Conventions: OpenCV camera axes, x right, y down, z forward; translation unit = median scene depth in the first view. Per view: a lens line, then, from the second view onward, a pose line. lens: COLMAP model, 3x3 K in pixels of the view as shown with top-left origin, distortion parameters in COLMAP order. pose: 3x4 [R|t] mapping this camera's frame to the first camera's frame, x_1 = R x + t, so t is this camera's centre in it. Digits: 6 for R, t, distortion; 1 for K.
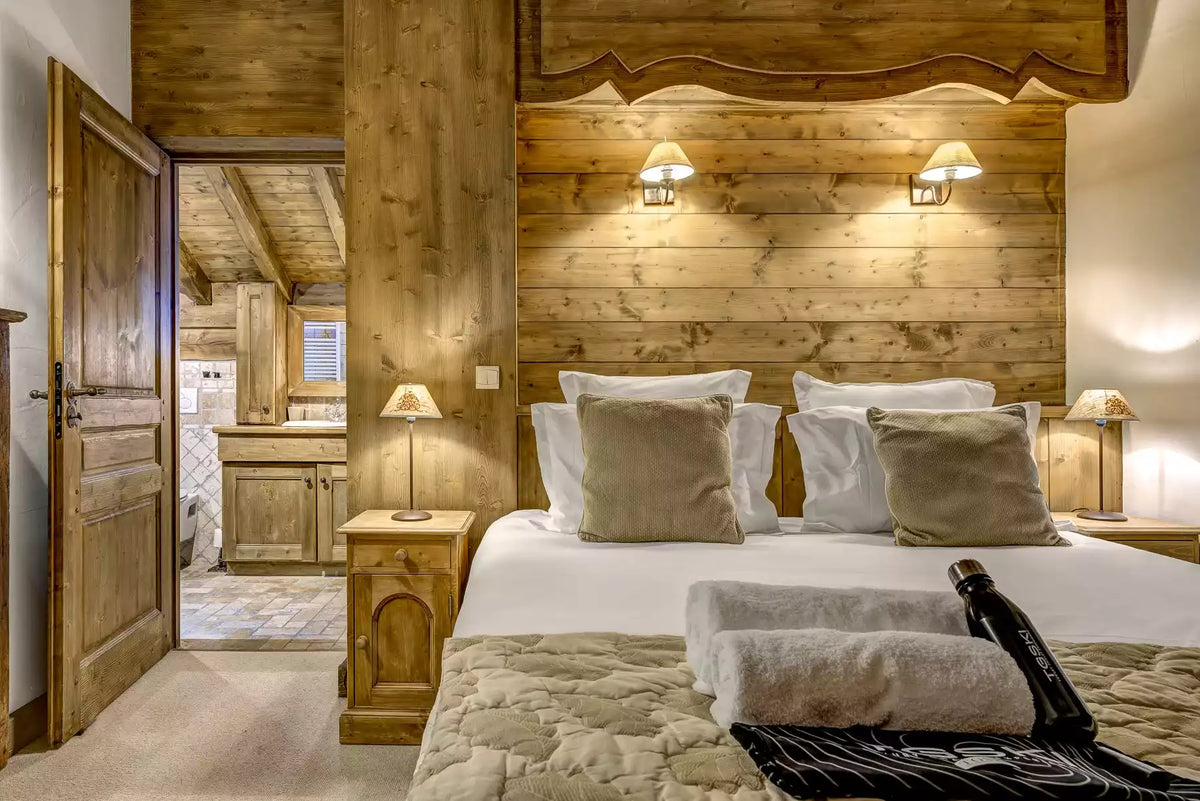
lens RADIAL K [[716.6, 0, 600.0], [0, 716.6, 400.5], [0, 0, 1]] dist [0.004718, 0.000014]
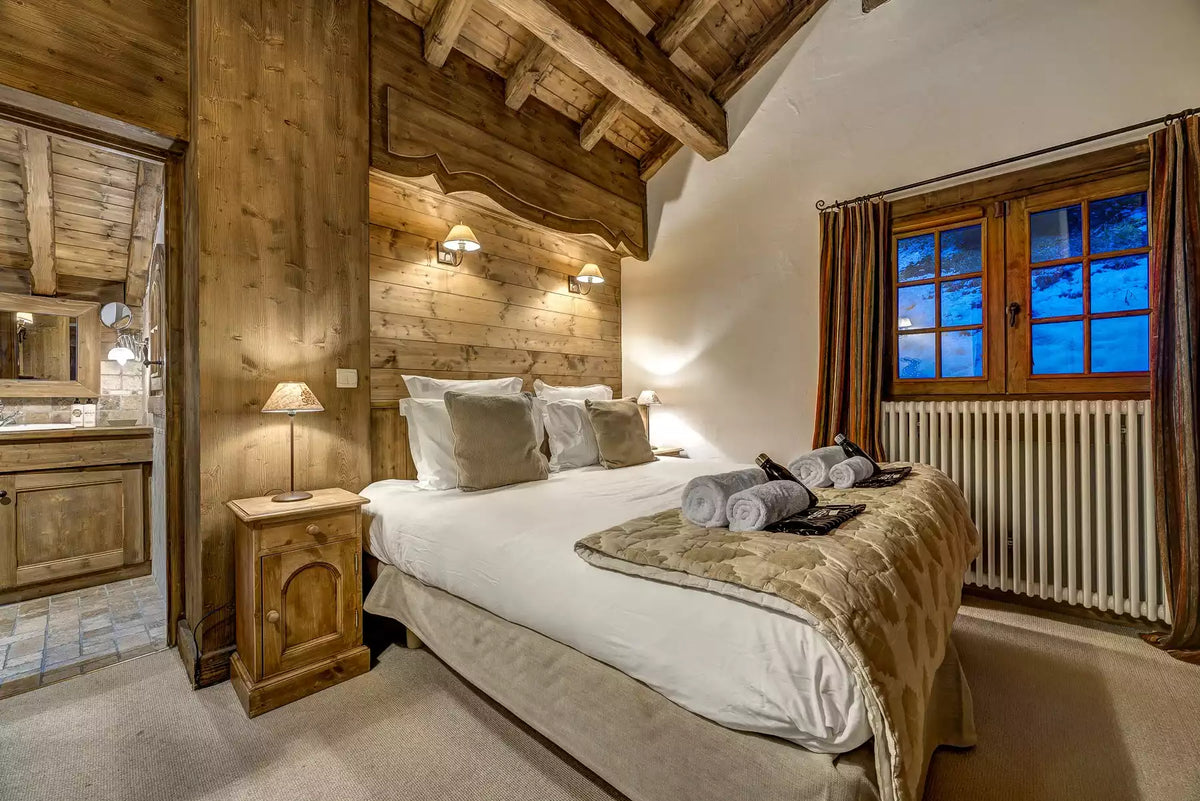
lens RADIAL K [[477.6, 0, 600.7], [0, 477.6, 397.5], [0, 0, 1]] dist [-0.020644, 0.009046]
pose [[0.666823, -0.005053, 0.745199, -0.475418], [0.011368, 0.999930, -0.003393, 0.008608], [-0.745129, 0.010734, 0.666834, 0.124193]]
